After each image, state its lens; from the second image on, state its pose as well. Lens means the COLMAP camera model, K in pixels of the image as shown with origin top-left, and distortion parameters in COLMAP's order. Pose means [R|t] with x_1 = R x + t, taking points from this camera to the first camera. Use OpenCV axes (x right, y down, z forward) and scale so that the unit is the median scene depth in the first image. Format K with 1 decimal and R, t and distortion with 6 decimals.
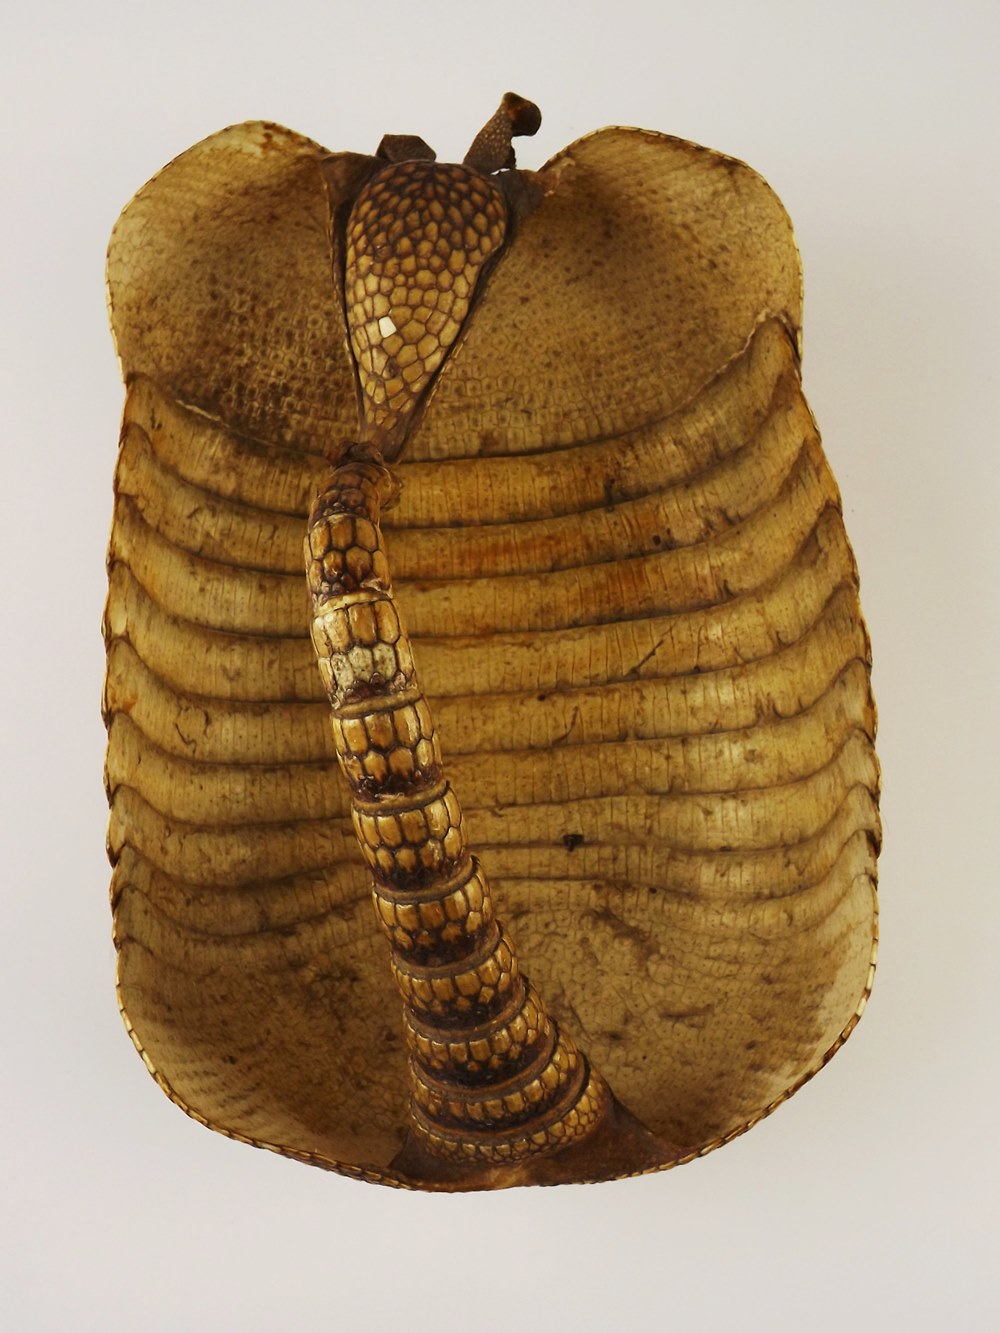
lens RADIAL K [[966.3, 0, 426.2], [0, 966.3, 666.1], [0, 0, 1]] dist [-0.096189, 0.004950]
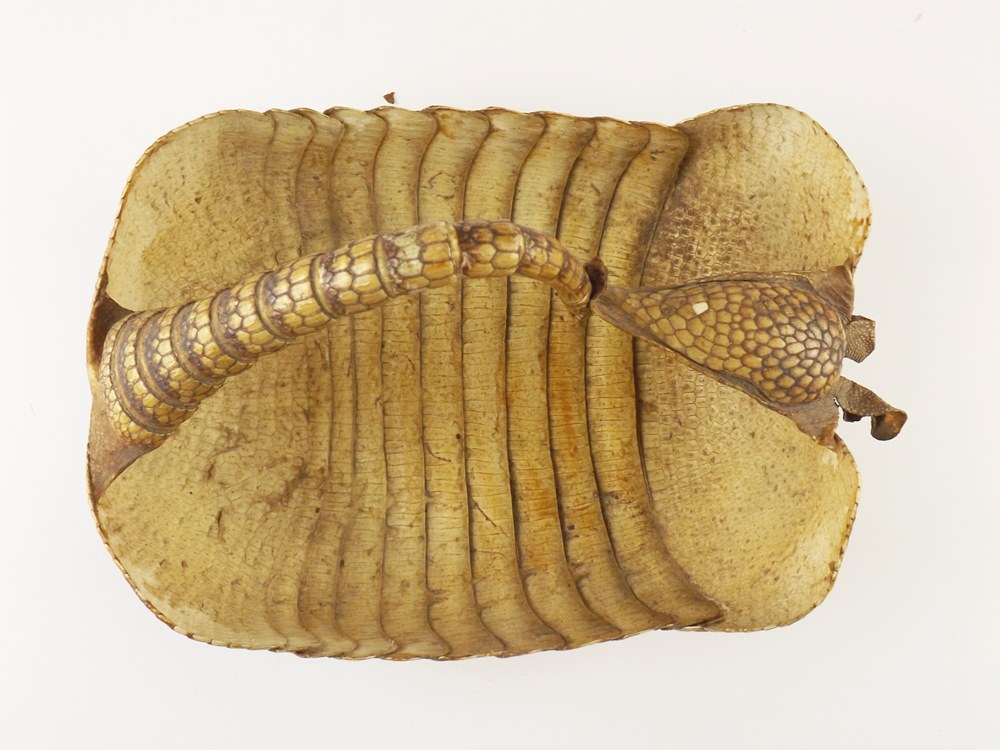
lens RADIAL K [[683.0, 0, 500.0], [0, 683.0, 375.0], [0, 0, 1]] dist [0.003329, -0.001121]
pose [[-0.035509, 0.998029, -0.051736, 0.087964], [-0.995312, -0.030658, 0.091723, -0.127566], [0.089956, 0.054751, 0.994440, 0.016817]]
